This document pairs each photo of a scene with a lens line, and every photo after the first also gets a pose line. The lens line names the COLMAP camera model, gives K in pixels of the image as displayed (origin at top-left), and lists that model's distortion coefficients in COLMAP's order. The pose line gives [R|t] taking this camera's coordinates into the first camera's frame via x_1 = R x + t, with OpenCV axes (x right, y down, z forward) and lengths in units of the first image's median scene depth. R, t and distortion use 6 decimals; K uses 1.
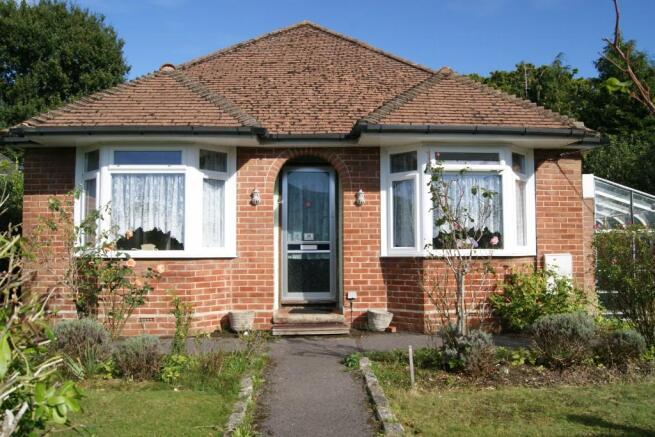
lens RADIAL K [[536.9, 0, 334.1], [0, 536.9, 220.0], [0, 0, 1]] dist [-0.073851, 0.009528]
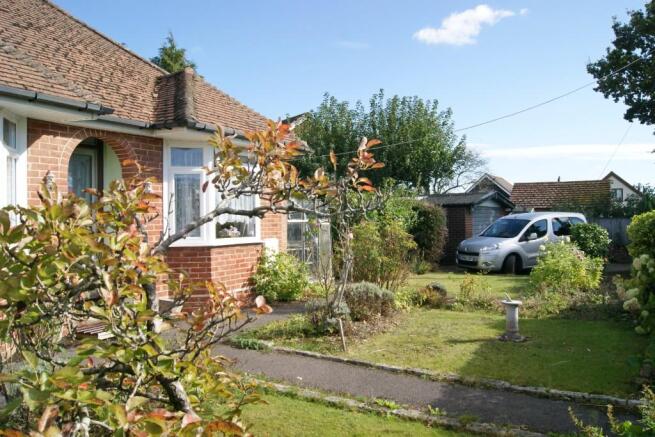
lens RADIAL K [[509.8, 0, 327.5], [0, 509.8, 218.5], [0, 0, 1]] dist [-0.069867, 0.002056]
pose [[0.549552, 0.000484, 0.835459, -0.555020], [-0.047603, 0.998393, 0.030734, -0.030435], [-0.834102, -0.056660, 0.548692, 0.211977]]
